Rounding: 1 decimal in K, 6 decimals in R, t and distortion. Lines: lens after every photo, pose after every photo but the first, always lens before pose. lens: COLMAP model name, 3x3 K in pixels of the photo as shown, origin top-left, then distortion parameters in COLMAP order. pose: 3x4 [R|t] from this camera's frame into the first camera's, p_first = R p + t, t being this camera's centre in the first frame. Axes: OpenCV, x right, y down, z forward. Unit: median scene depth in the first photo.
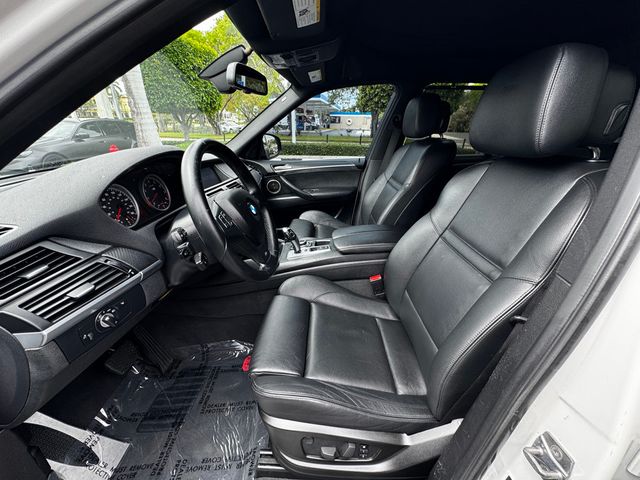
lens RADIAL K [[263.1, 0, 324.2], [0, 263.1, 242.6], [0, 0, 1]] dist [0.000893, 0.000083]
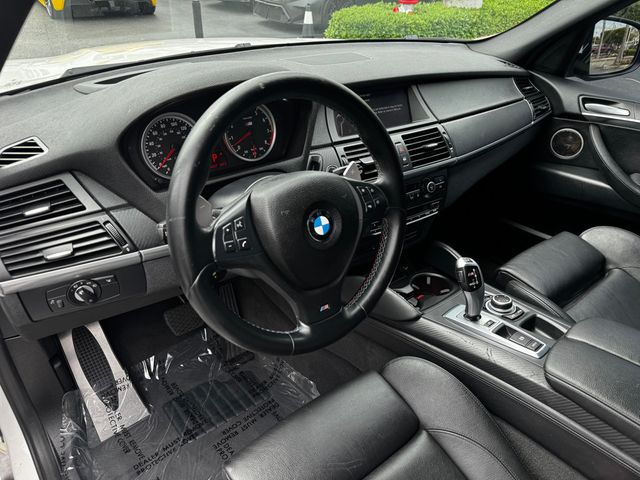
lens RADIAL K [[466.9, 0, 320.0], [0, 466.9, 240.0], [0, 0, 1]] dist [0.011738, -0.011591]
pose [[0.624205, 0.449468, -0.639020, 0.358118], [-0.351502, 0.892044, 0.284085, -0.409218], [0.697721, 0.047289, 0.714807, 0.414856]]
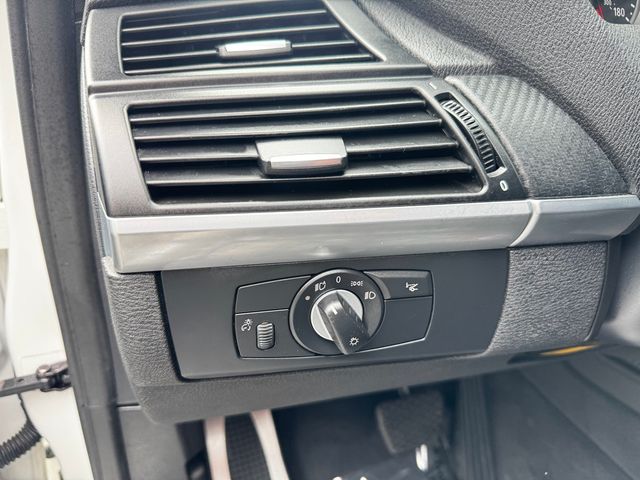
lens RADIAL K [[466.9, 0, 320.0], [0, 466.9, 240.0], [0, 0, 1]] dist [0.011738, -0.011591]
pose [[0.391311, 0.337905, -0.855977, -0.403978], [-0.397784, 0.900871, 0.173779, 0.135296], [0.829845, 0.272492, 0.486934, 0.637751]]
